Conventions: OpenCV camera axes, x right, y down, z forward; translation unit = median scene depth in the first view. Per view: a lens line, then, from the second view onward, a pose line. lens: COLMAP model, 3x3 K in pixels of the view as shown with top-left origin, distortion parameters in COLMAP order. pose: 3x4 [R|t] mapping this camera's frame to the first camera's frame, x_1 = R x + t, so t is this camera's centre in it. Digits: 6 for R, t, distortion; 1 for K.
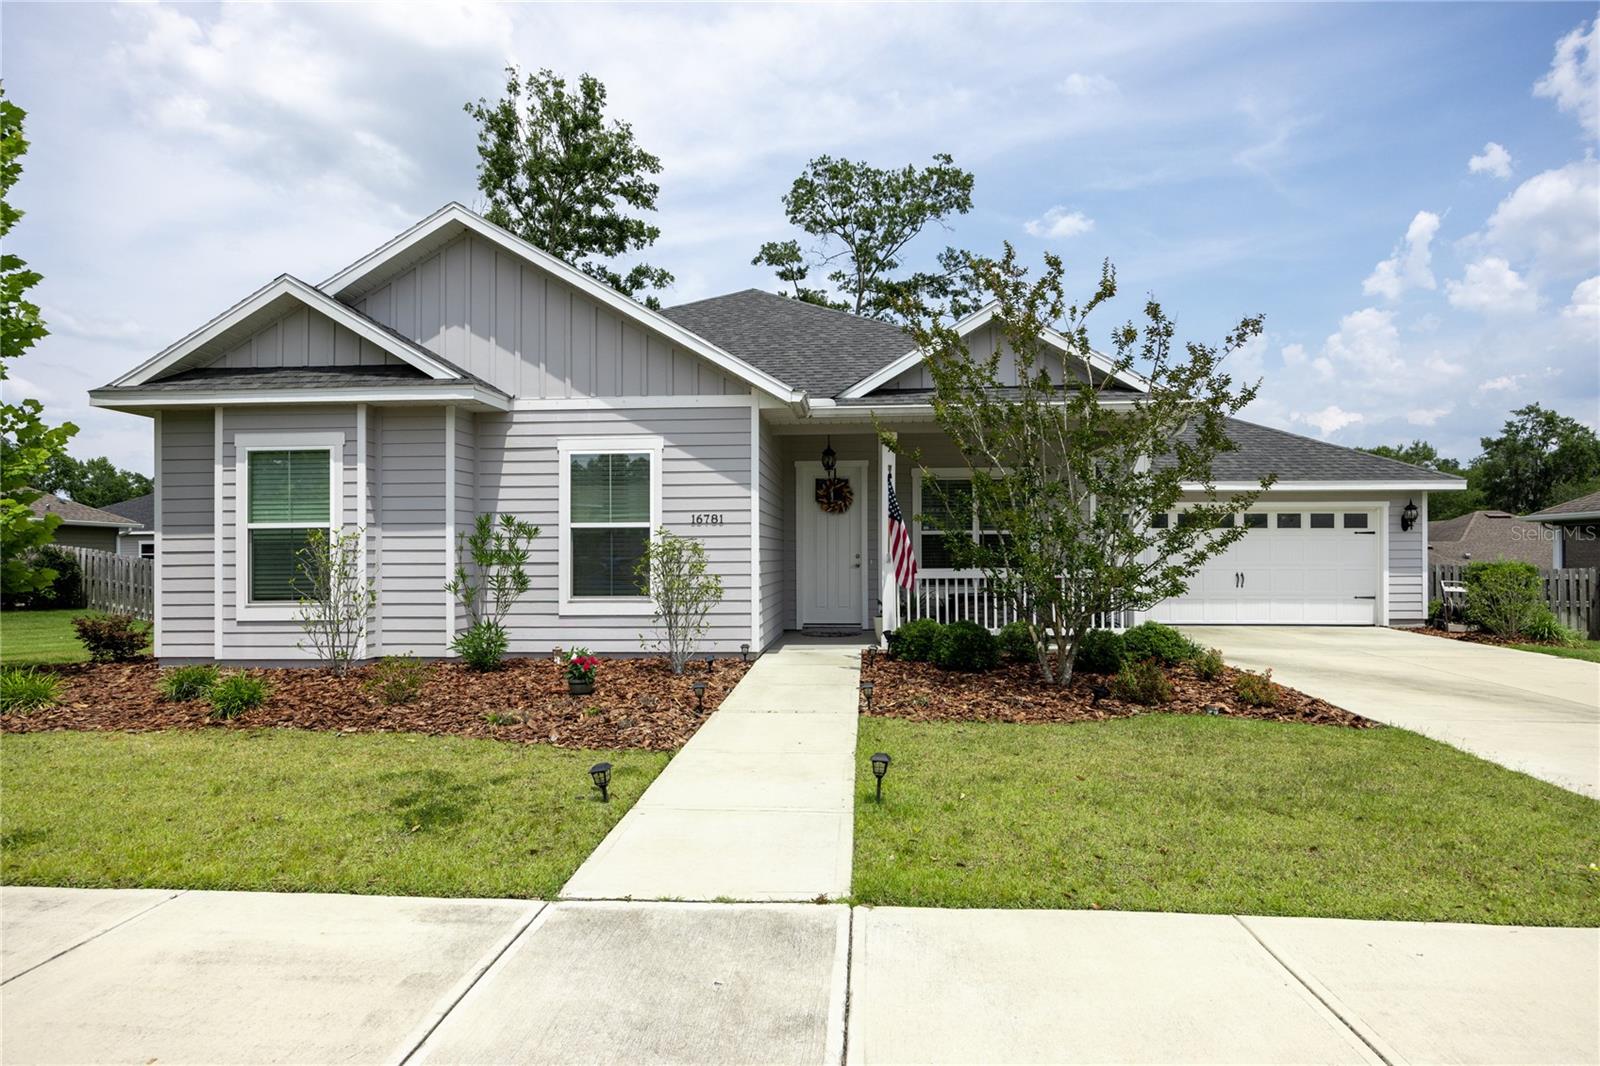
lens RADIAL K [[797.7, 0, 828.4], [0, 797.7, 557.3], [0, 0, 1]] dist [-0.022155, -0.000093]
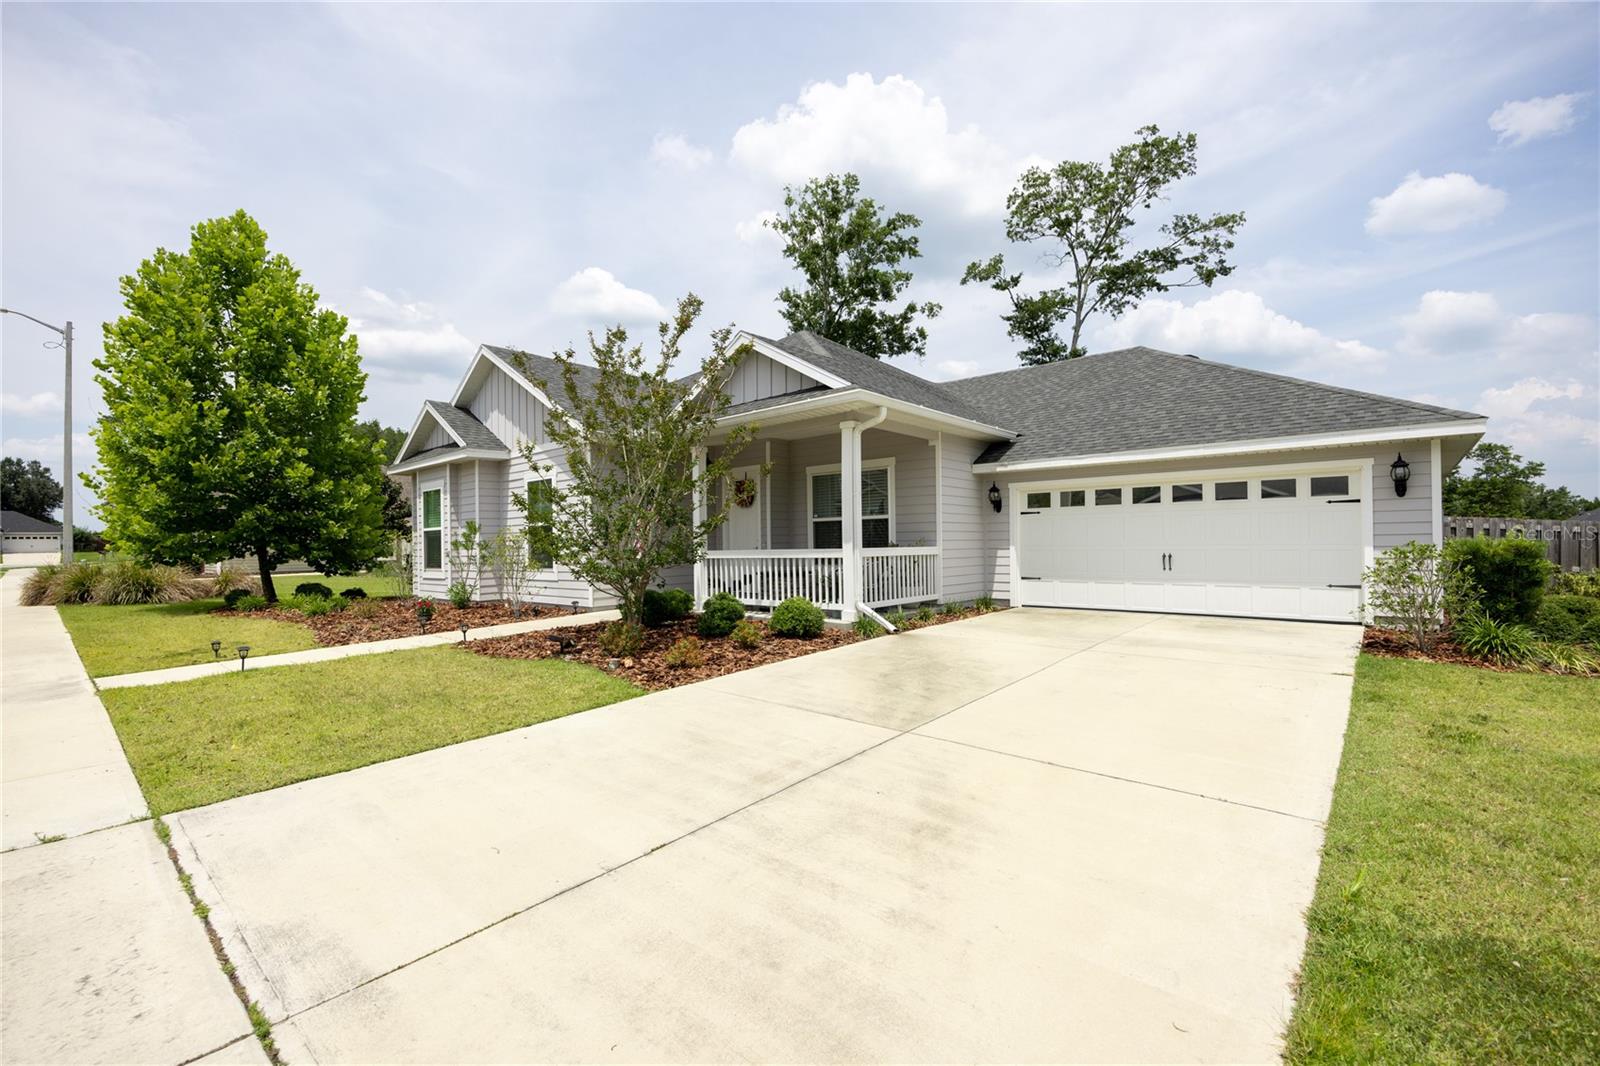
lens RADIAL K [[661.1, 0, 798.0], [0, 661.1, 538.8], [0, 0, 1]] dist [-0.011403, -0.000064]
pose [[0.786197, -0.010105, -0.617894, 0.689526], [0.013916, 0.999902, 0.001355, -0.003751], [0.617820, -0.009664, 0.786260, 0.187913]]
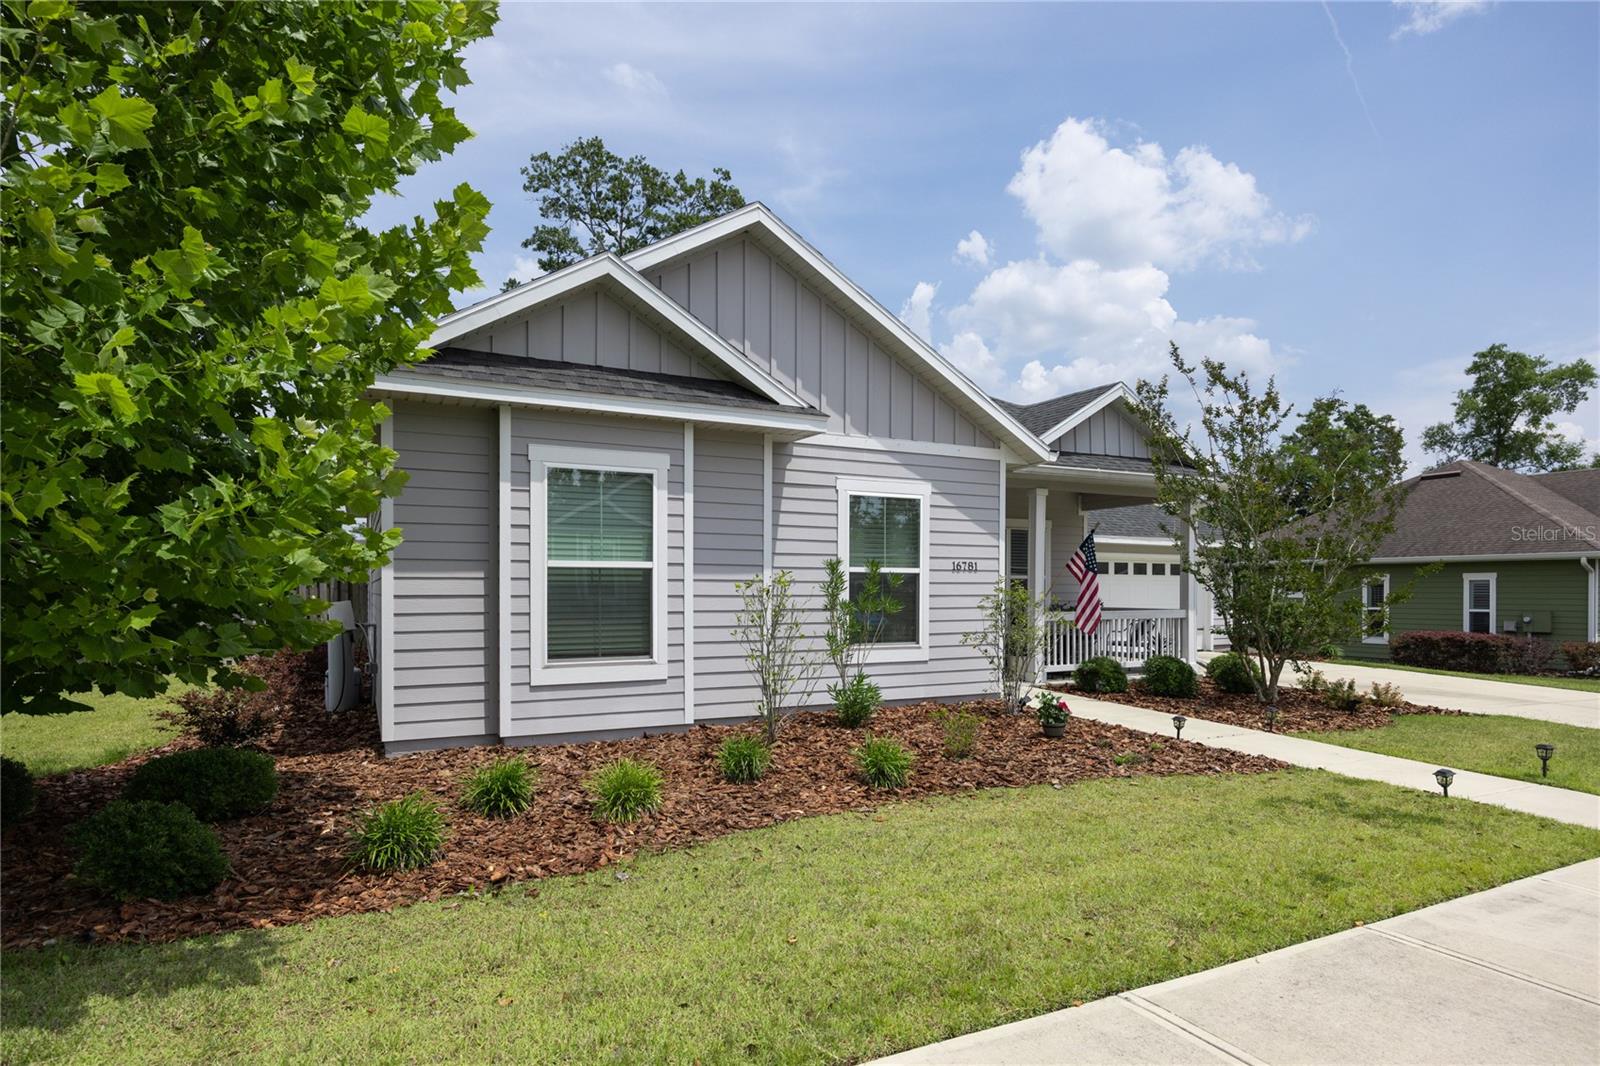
lens RADIAL K [[875.7, 0, 783.8], [0, 875.7, 609.2], [0, 0, 1]] dist [-0.006293, -0.000694]
pose [[0.871984, -0.003976, 0.489518, -0.644875], [-0.008361, 0.999700, 0.023014, -0.011280], [-0.489462, -0.024161, 0.871690, 0.085605]]
